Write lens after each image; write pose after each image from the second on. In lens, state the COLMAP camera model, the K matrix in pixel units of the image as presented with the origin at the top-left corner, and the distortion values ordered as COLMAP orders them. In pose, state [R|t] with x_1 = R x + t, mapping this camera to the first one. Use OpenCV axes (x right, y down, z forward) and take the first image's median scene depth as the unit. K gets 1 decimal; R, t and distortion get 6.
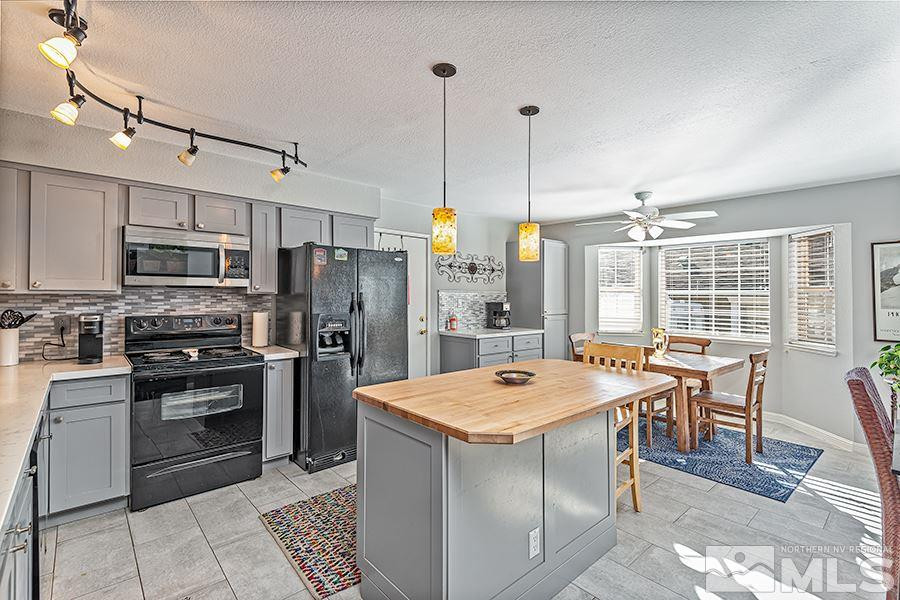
lens RADIAL K [[407.8, 0, 454.0], [0, 407.8, 301.4], [0, 0, 1]] dist [0.034958, -0.021047]
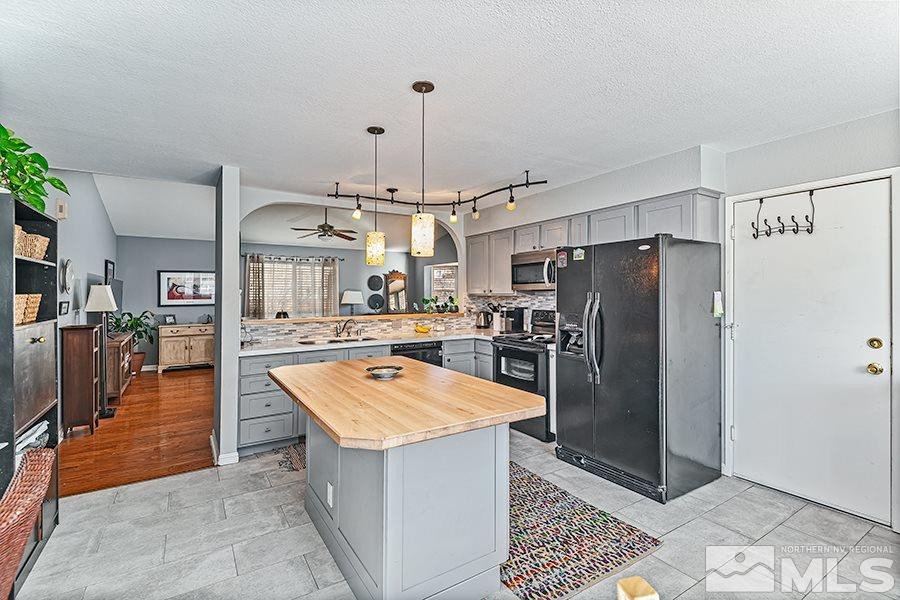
lens RADIAL K [[426.7, 0, 449.8], [0, 426.7, 285.1], [0, 0, 1]] dist [0.036045, -0.000035]
pose [[-0.166937, -0.026317, -0.985616, 0.827168], [-0.013855, 0.999608, -0.024344, -0.009277], [0.985870, 0.009592, -0.167236, 0.893872]]
